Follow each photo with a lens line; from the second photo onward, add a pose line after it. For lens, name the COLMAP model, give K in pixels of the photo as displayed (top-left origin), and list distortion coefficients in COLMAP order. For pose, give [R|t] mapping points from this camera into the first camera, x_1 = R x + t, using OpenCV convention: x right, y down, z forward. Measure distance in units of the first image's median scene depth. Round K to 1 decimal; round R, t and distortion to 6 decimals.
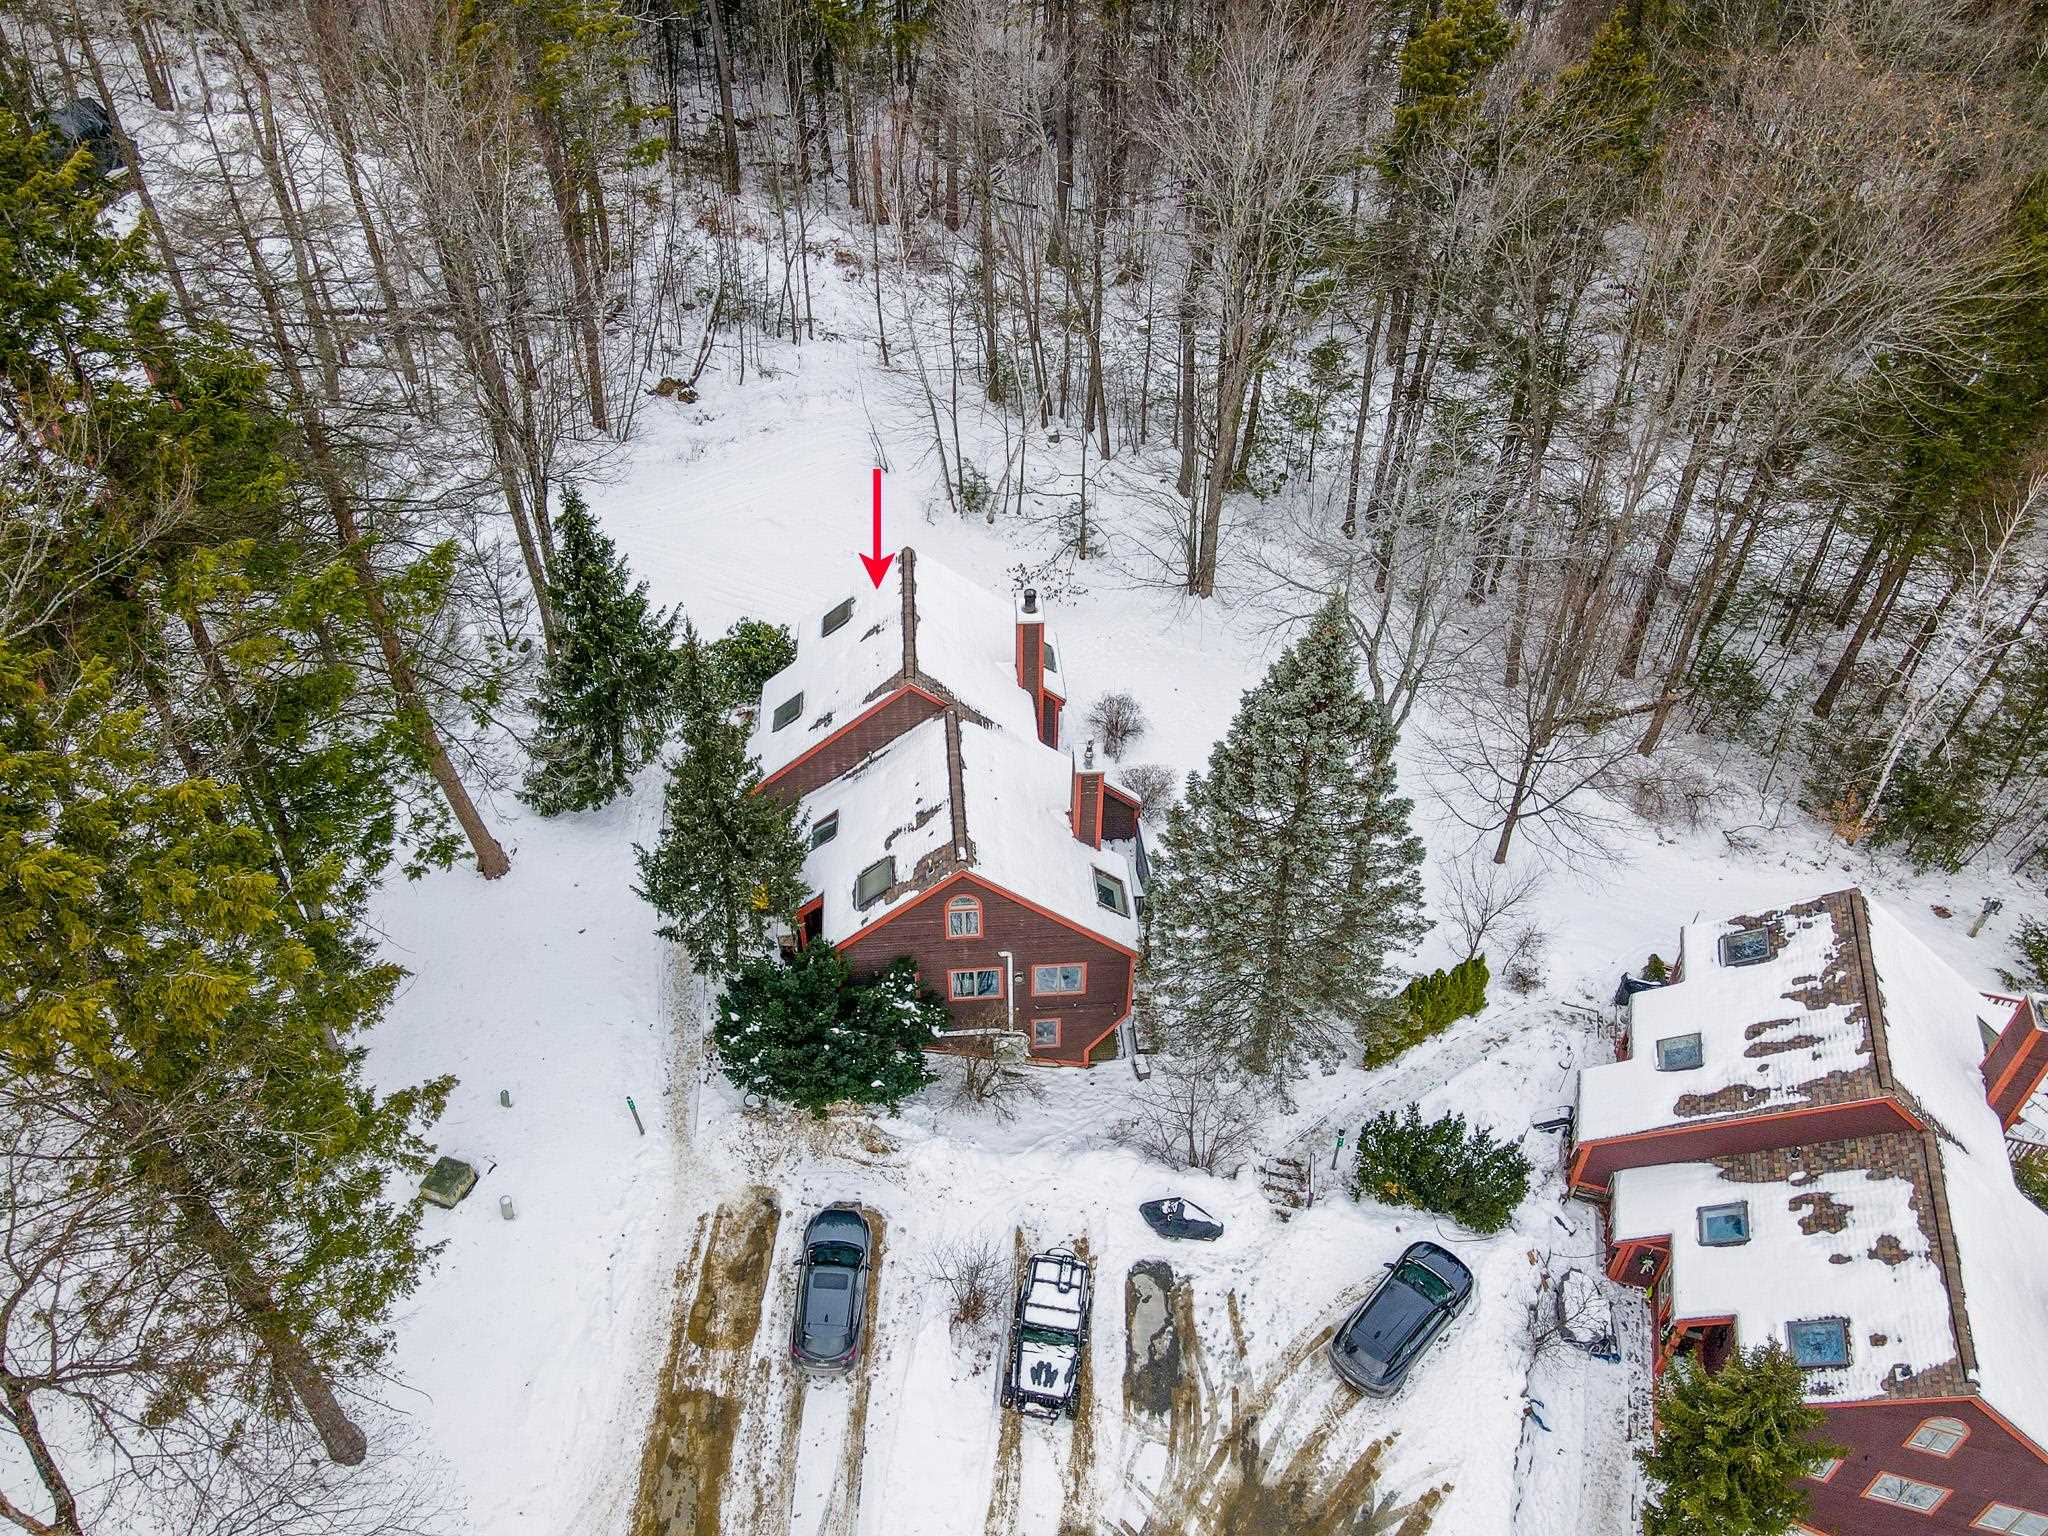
lens RADIAL K [[1481.3, 0, 1011.5], [0, 1481.3, 762.2], [0, 0, 1]] dist [0.001849, -0.003394]
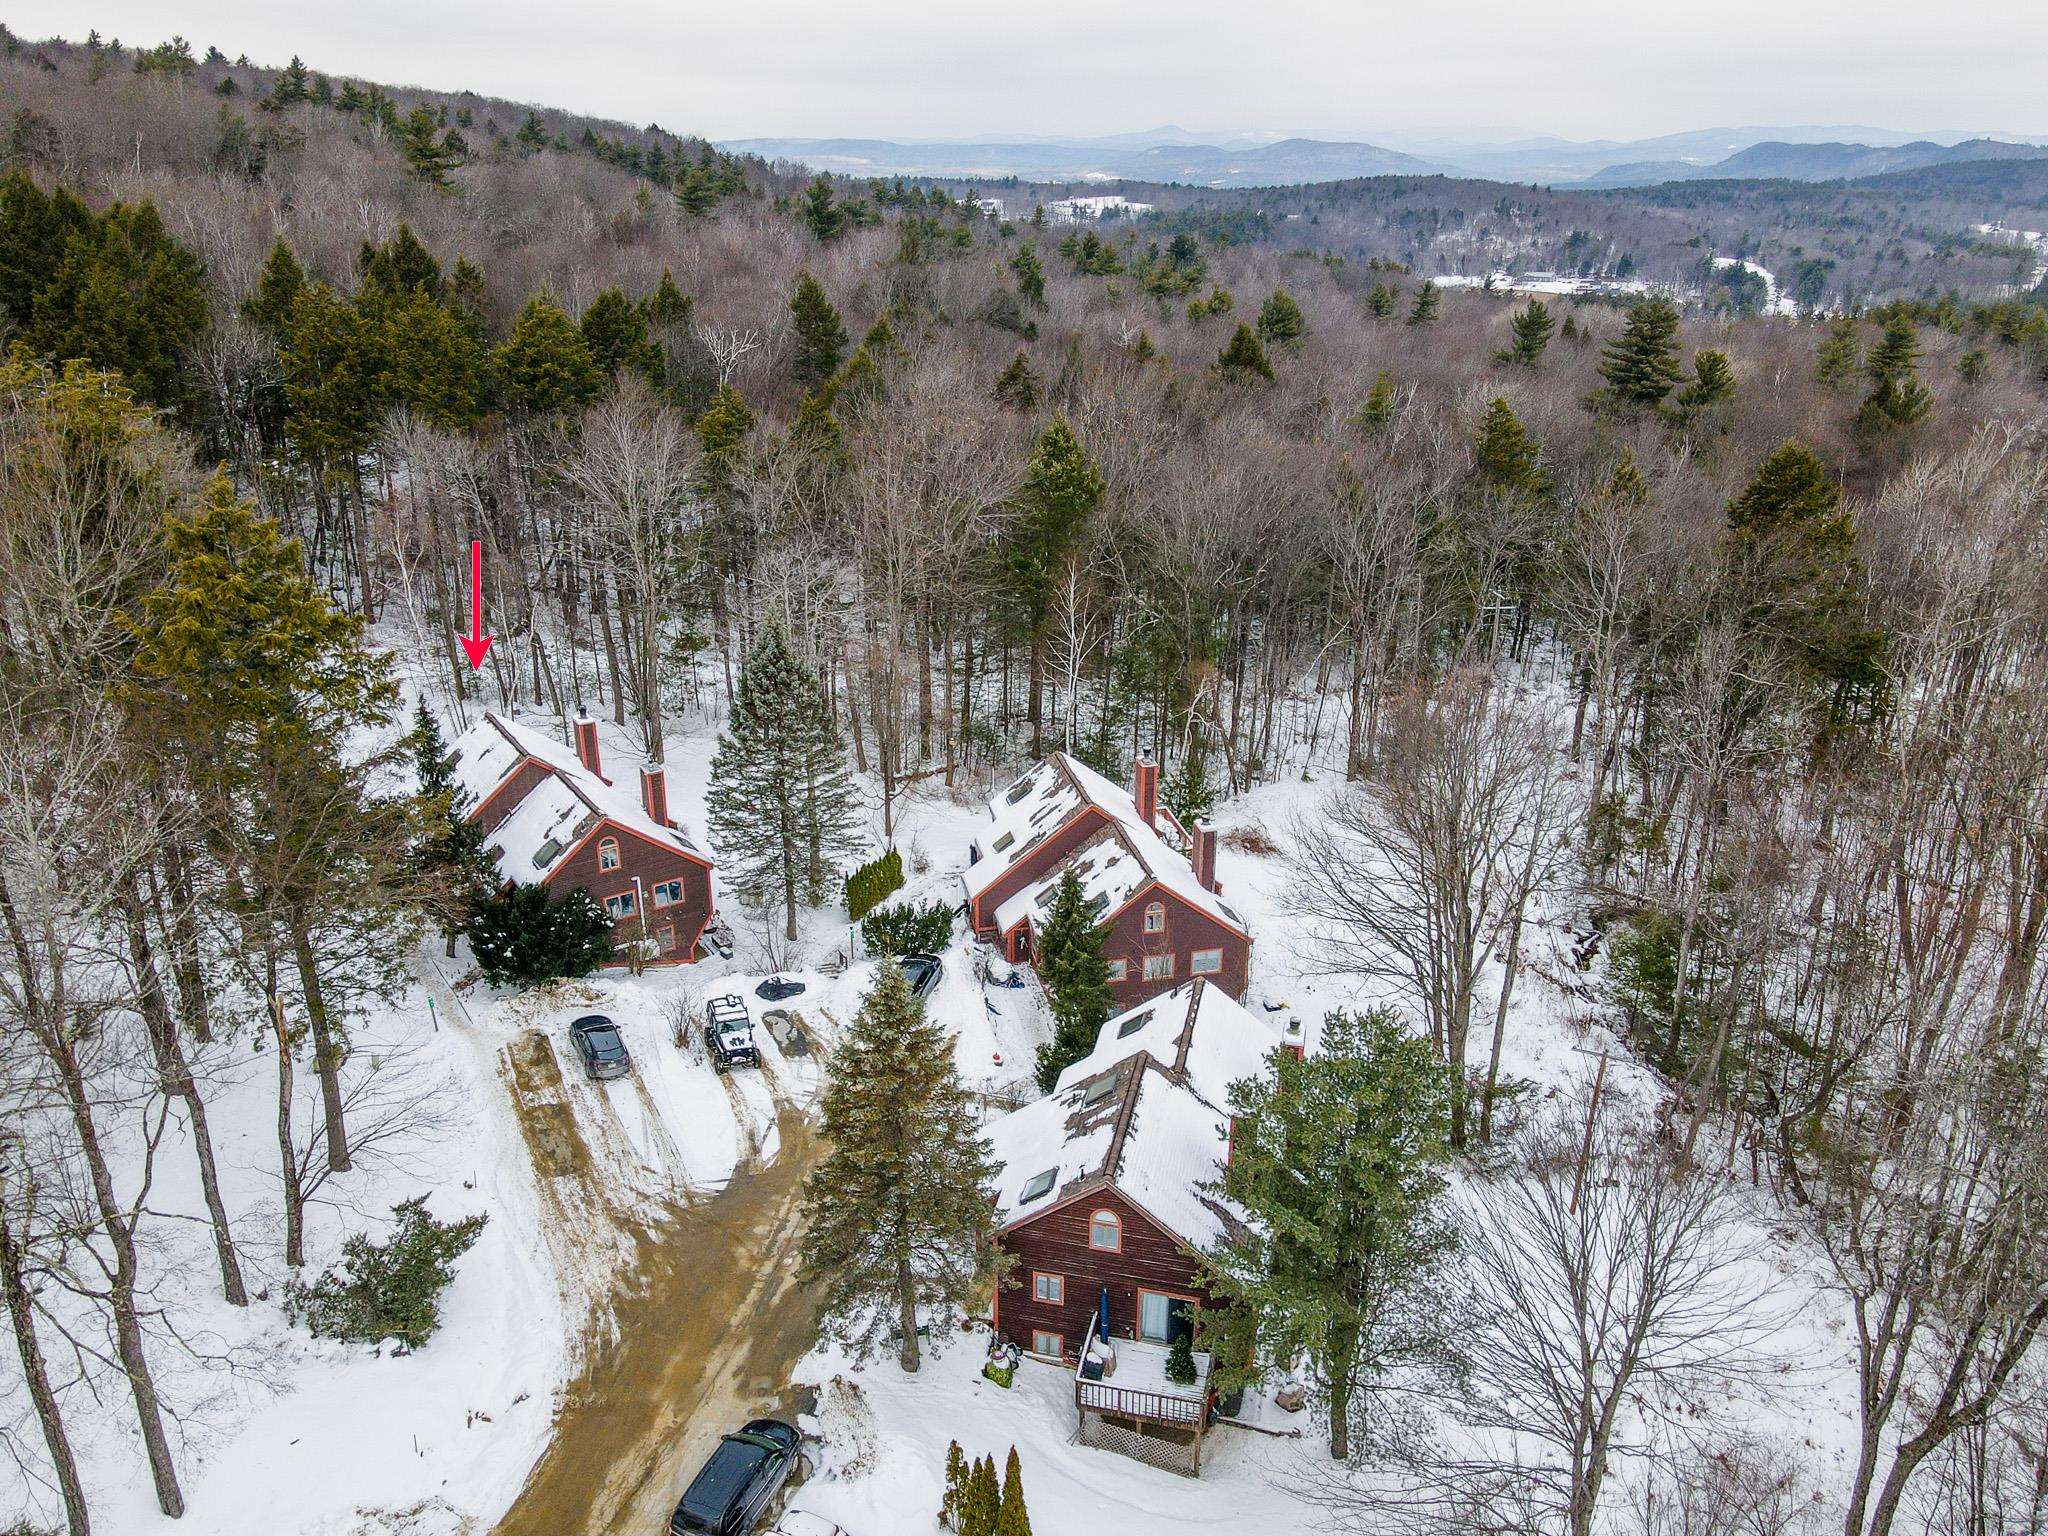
lens RADIAL K [[1481.3, 0, 1011.5], [0, 1481.3, 762.2], [0, 0, 1]] dist [0.001849, -0.003394]
pose [[0.868978, -0.185764, 0.458661, -0.404388], [0.322445, 0.915644, -0.240055, 0.585371], [-0.375376, 0.356495, 0.855572, -0.684865]]
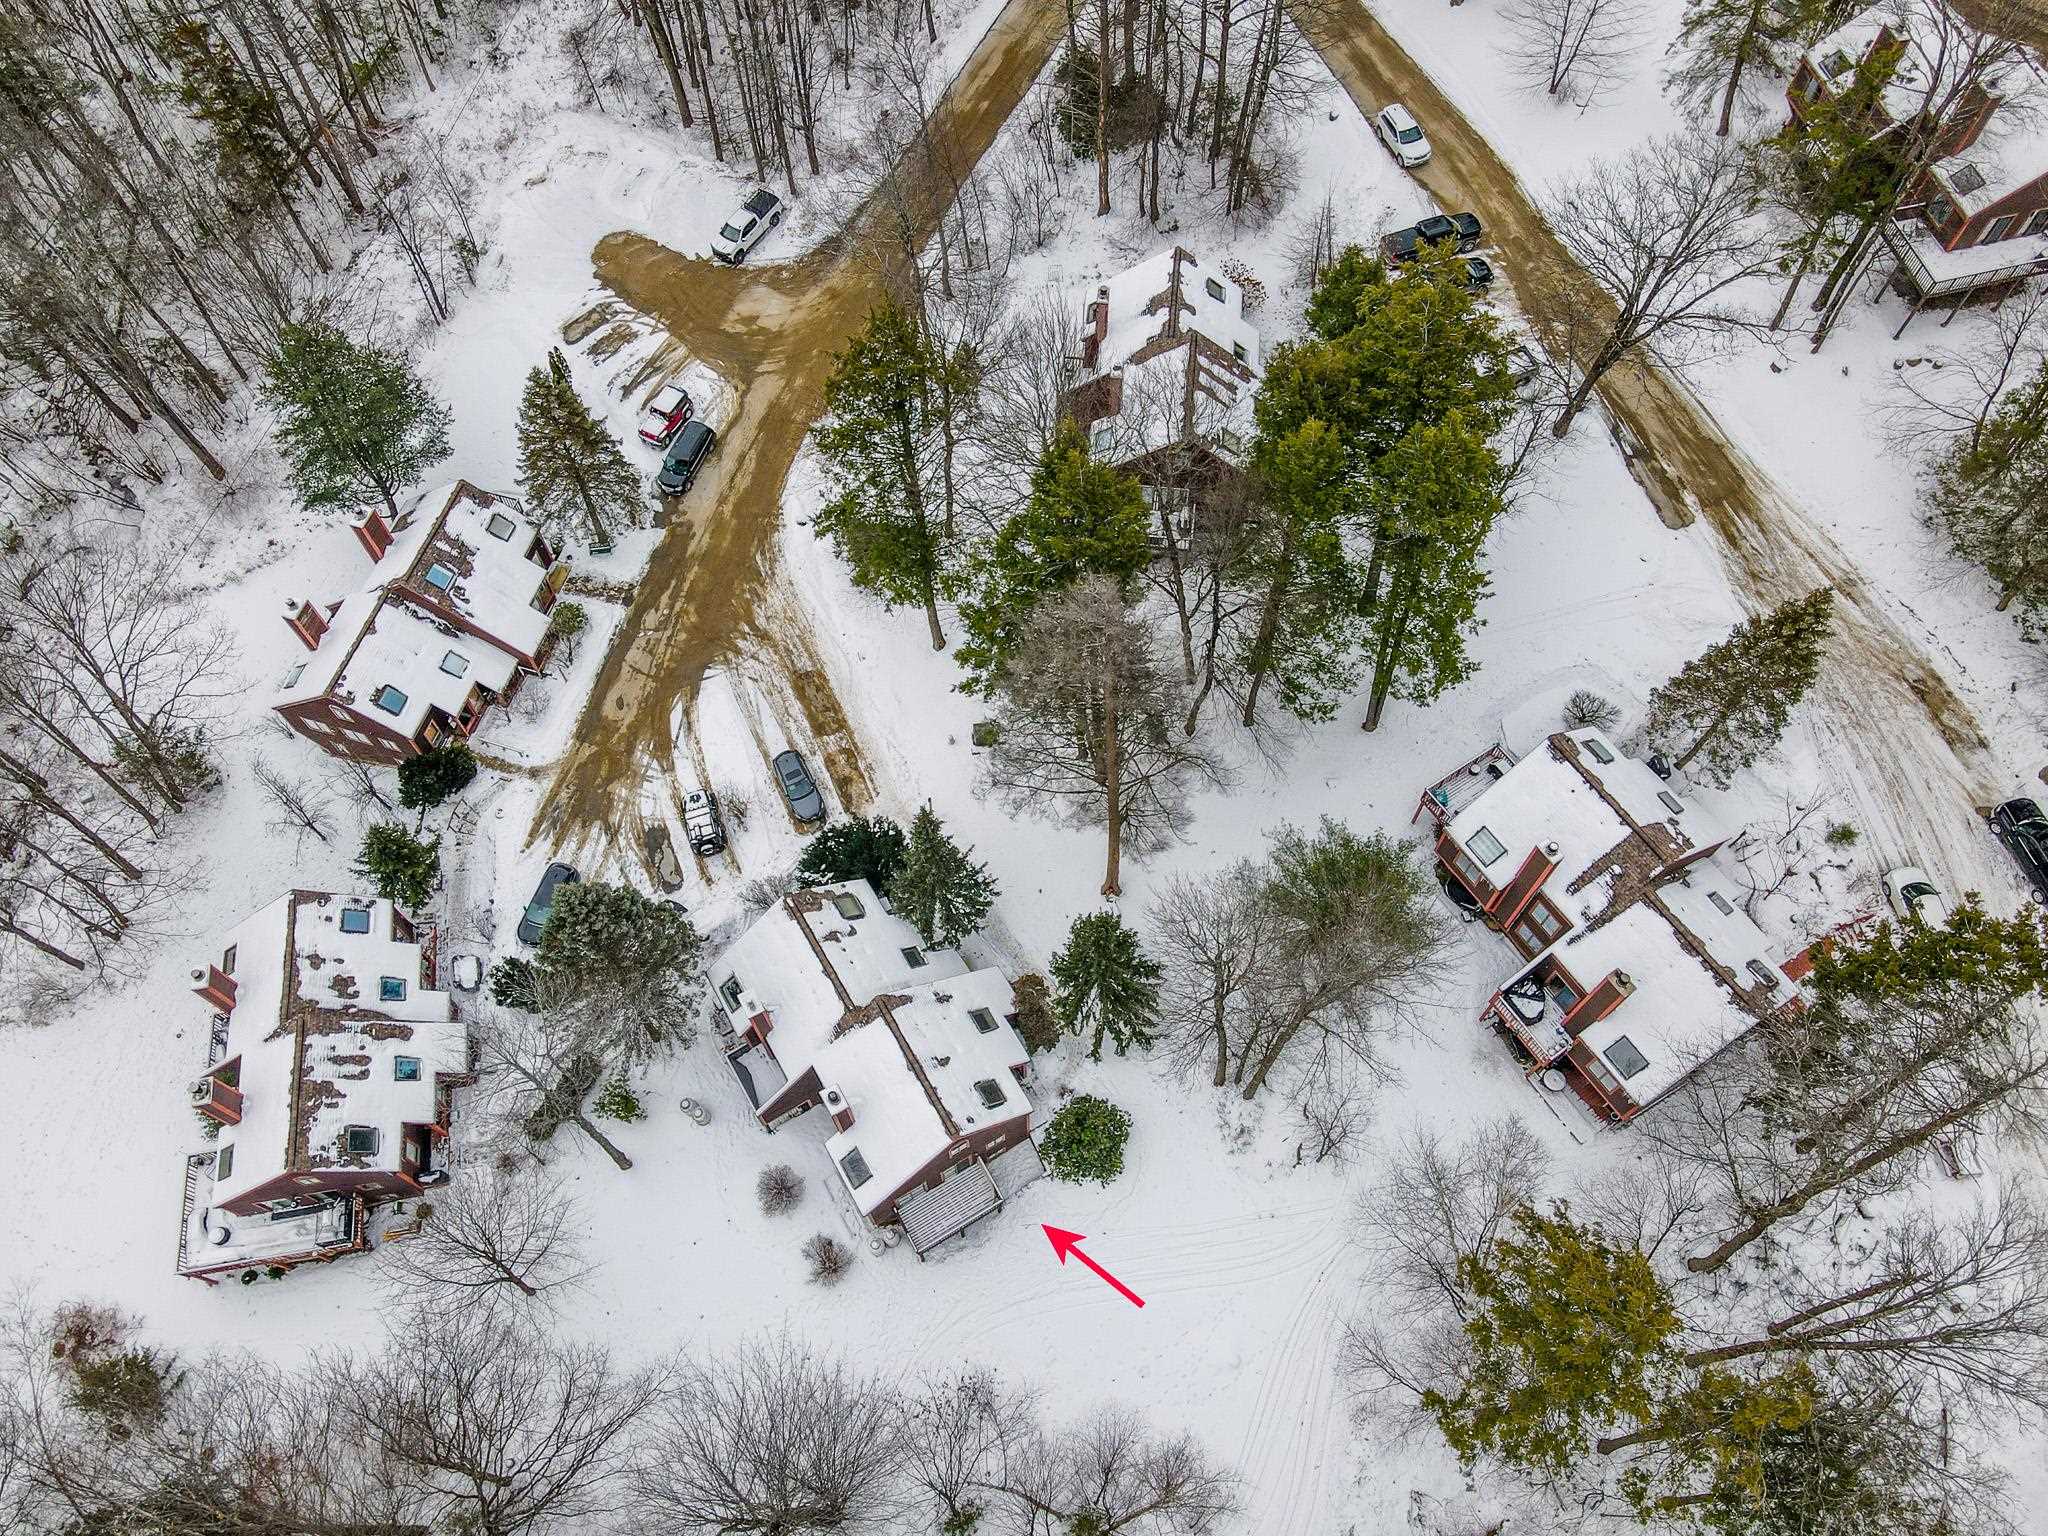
lens RADIAL K [[1481.3, 0, 1011.5], [0, 1481.3, 762.2], [0, 0, 1]] dist [0.001849, -0.003394]
pose [[-0.894252, 0.404907, -0.190695, -0.000662], [-0.275582, -0.162420, 0.947457, -1.683825], [0.352659, 0.899817, 0.256829, 0.499284]]
